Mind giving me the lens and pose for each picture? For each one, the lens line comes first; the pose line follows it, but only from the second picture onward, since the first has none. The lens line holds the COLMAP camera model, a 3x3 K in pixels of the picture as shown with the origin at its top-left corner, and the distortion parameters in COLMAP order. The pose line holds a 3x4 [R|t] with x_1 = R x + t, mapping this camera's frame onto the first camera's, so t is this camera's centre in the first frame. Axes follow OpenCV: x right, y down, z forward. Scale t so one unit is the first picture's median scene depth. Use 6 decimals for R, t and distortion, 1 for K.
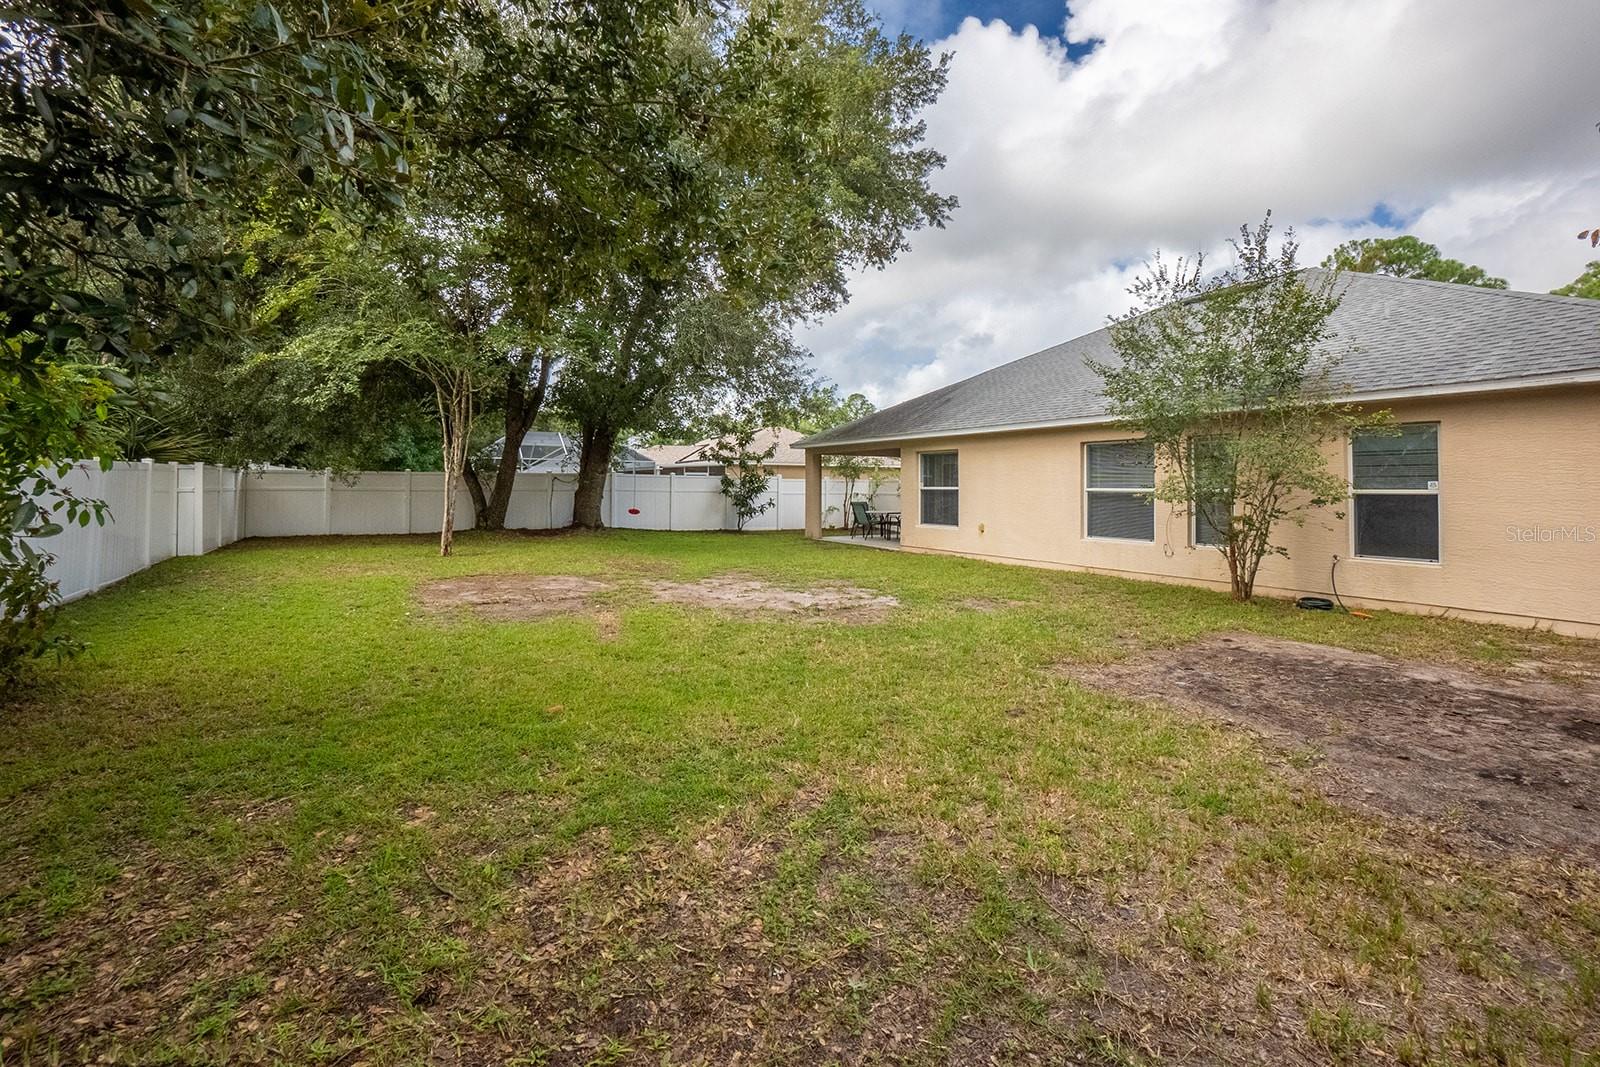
lens RADIAL K [[707.6, 0, 797.8], [0, 707.6, 526.4], [0, 0, 1]] dist [-0.061424, 0.022286]
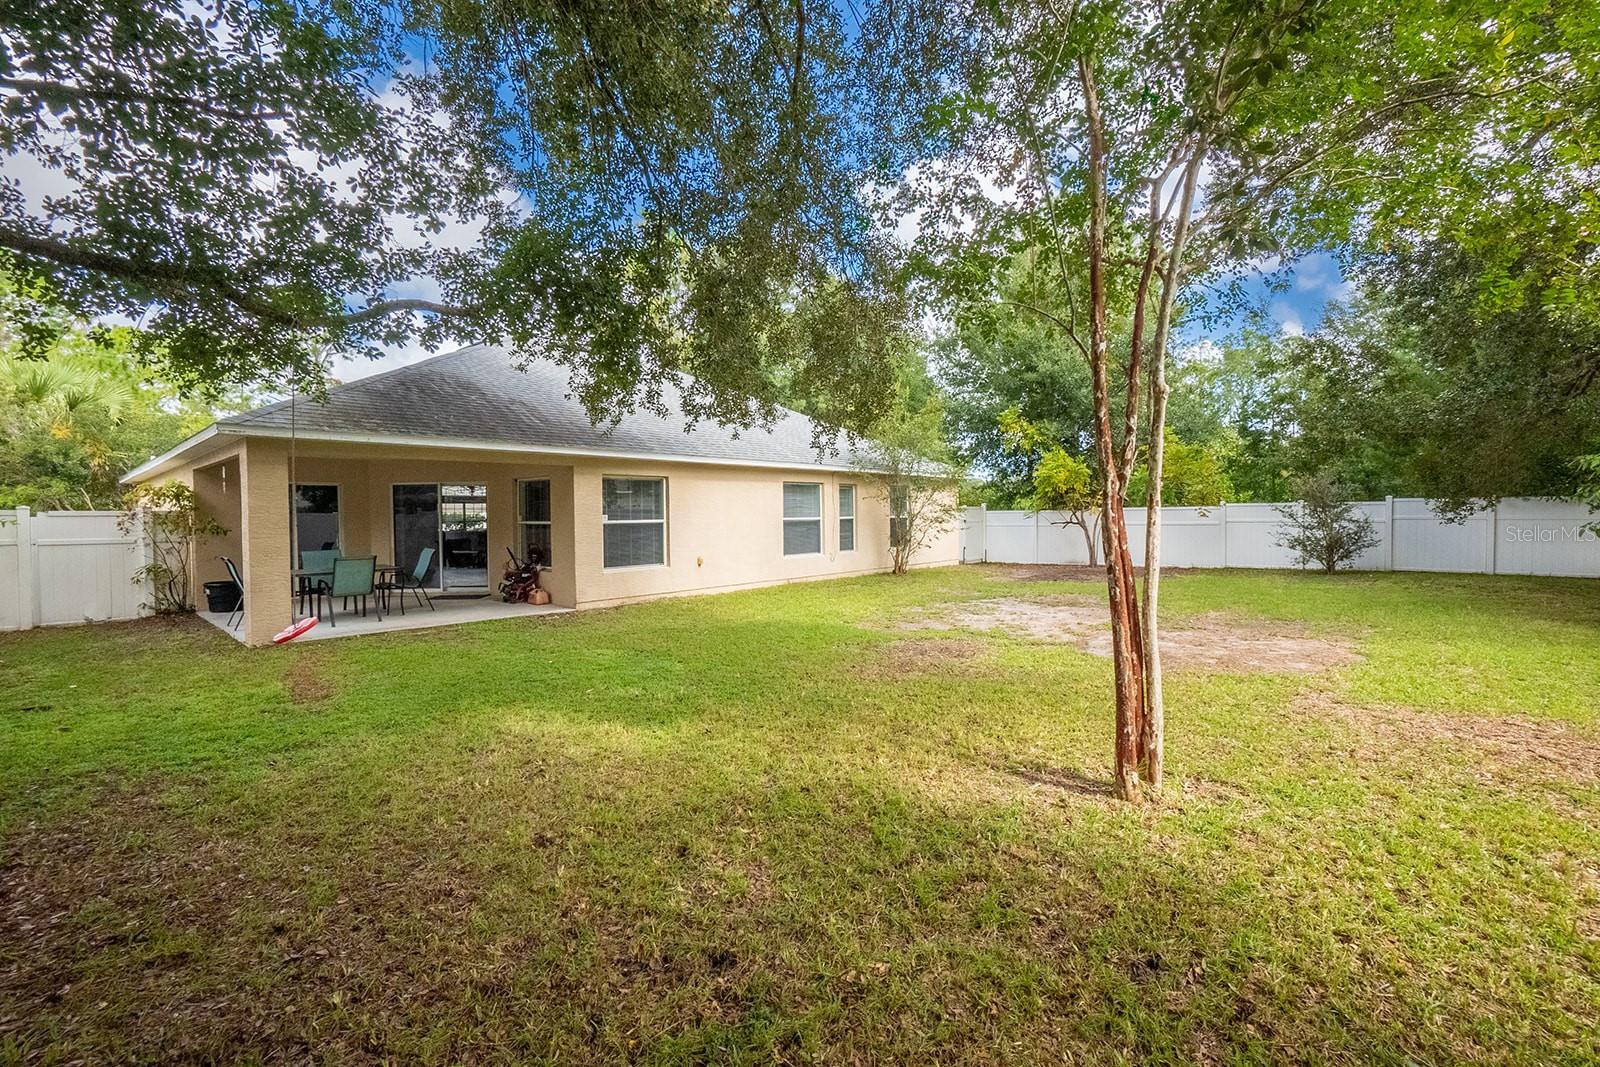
lens RADIAL K [[707.6, 0, 797.8], [0, 707.6, 526.4], [0, 0, 1]] dist [-0.061424, 0.022286]
pose [[-0.318814, -0.013071, 0.947727, -0.792498], [0.064188, 0.997312, 0.035348, -0.080501], [-0.945641, 0.072102, -0.317118, 1.352041]]
